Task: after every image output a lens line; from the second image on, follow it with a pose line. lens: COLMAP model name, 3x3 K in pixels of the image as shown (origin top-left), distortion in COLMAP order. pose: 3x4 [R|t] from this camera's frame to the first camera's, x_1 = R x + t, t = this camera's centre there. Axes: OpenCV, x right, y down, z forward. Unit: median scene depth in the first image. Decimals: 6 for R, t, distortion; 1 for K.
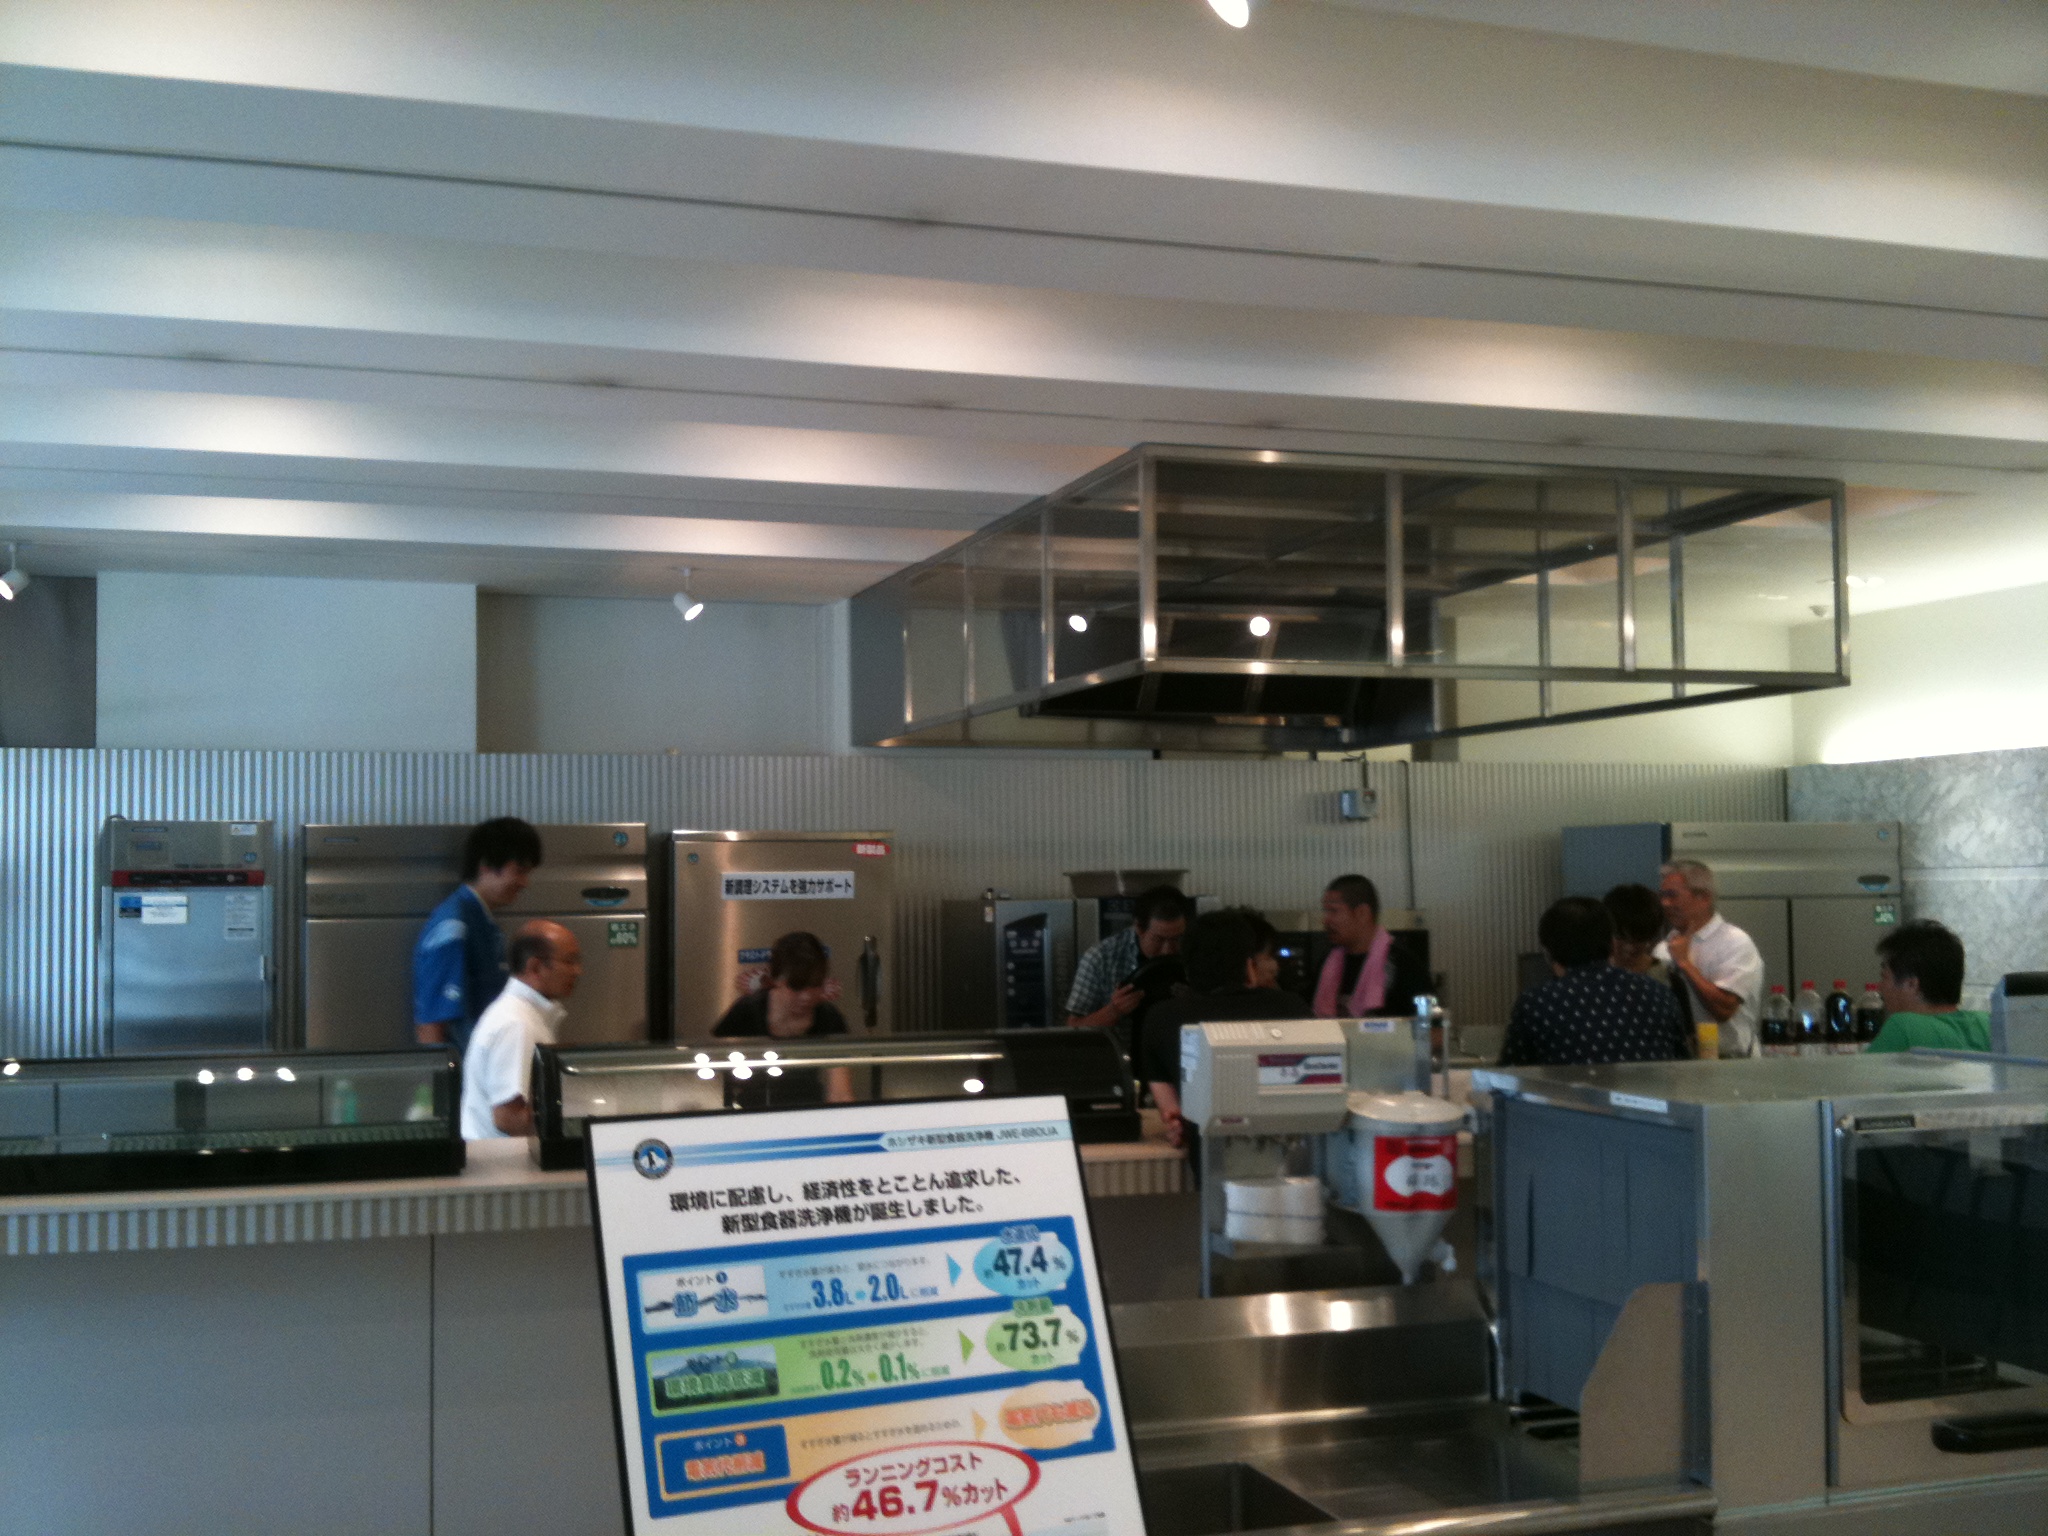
lens RADIAL K [[2170.8, 0, 1024.0], [0, 2170.8, 768.0], [0, 0, 1]] dist [0.002953, -0.006187]
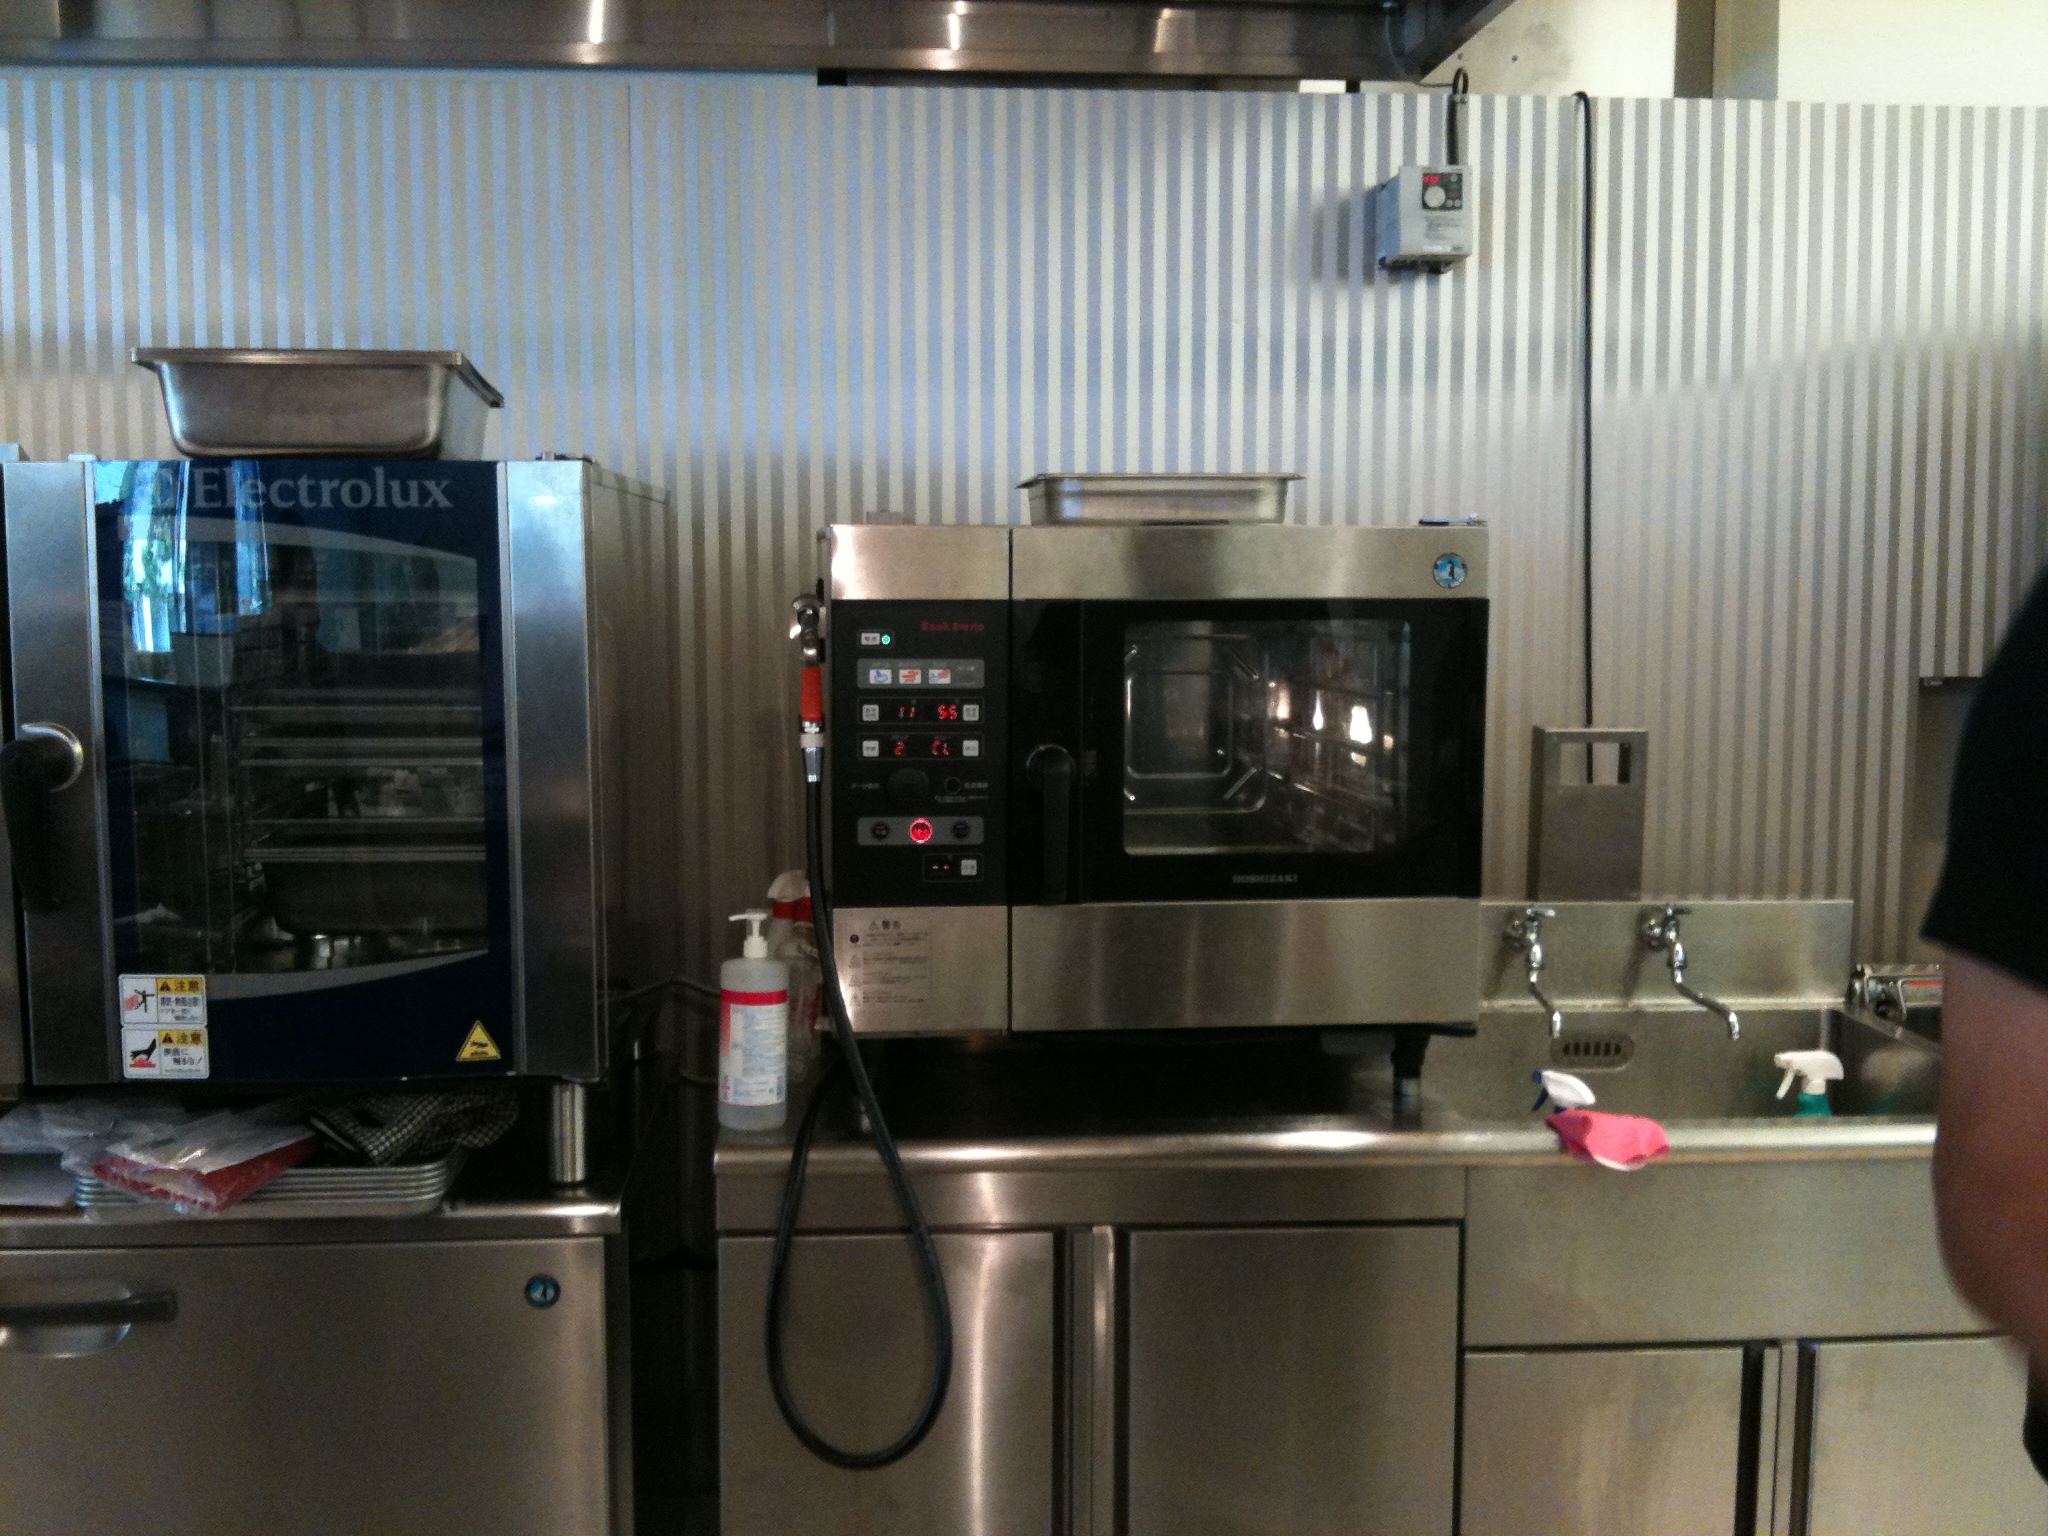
lens RADIAL K [[2170.8, 0, 1024.0], [0, 2170.8, 768.0], [0, 0, 1]] dist [0.002953, -0.006187]
pose [[0.965747, 0.033441, -0.257321, 0.189817], [0.008233, 0.987213, 0.159194, 0.048701], [0.259355, -0.155859, 0.953123, 0.680794]]
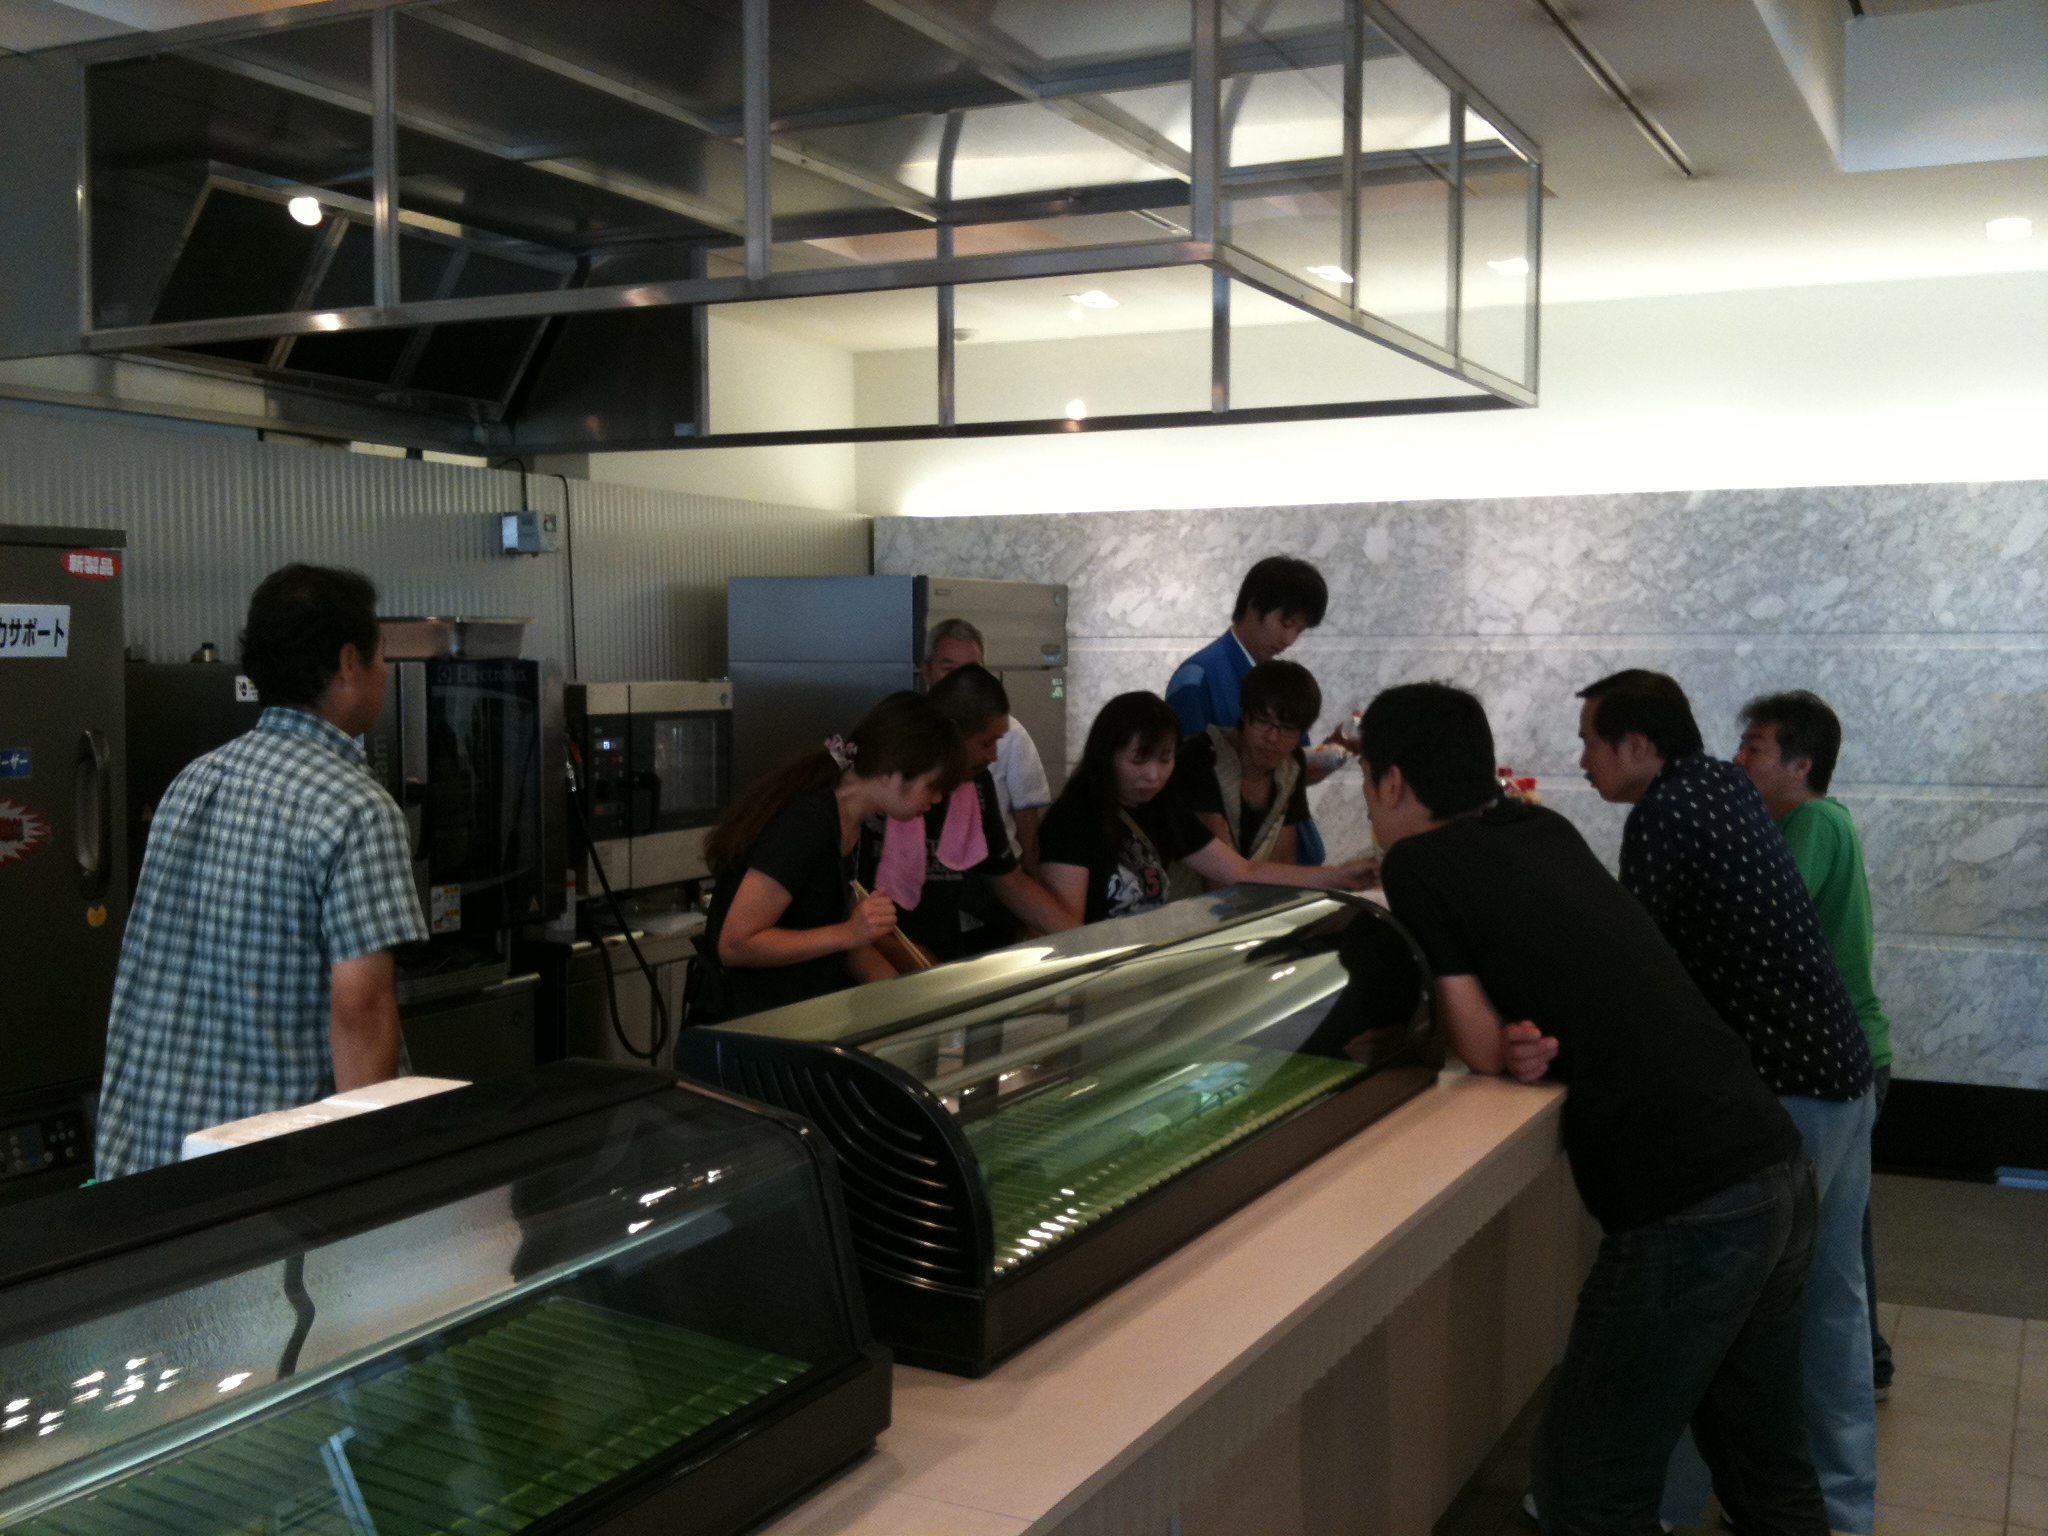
lens RADIAL K [[2170.8, 0, 1024.0], [0, 2170.8, 768.0], [0, 0, 1]] dist [0.002953, -0.006187]
pose [[0.686774, -0.027401, 0.726354, -0.260397], [-0.044922, 0.995779, 0.080038, 0.029693], [-0.725481, -0.087598, 0.682644, 0.408065]]
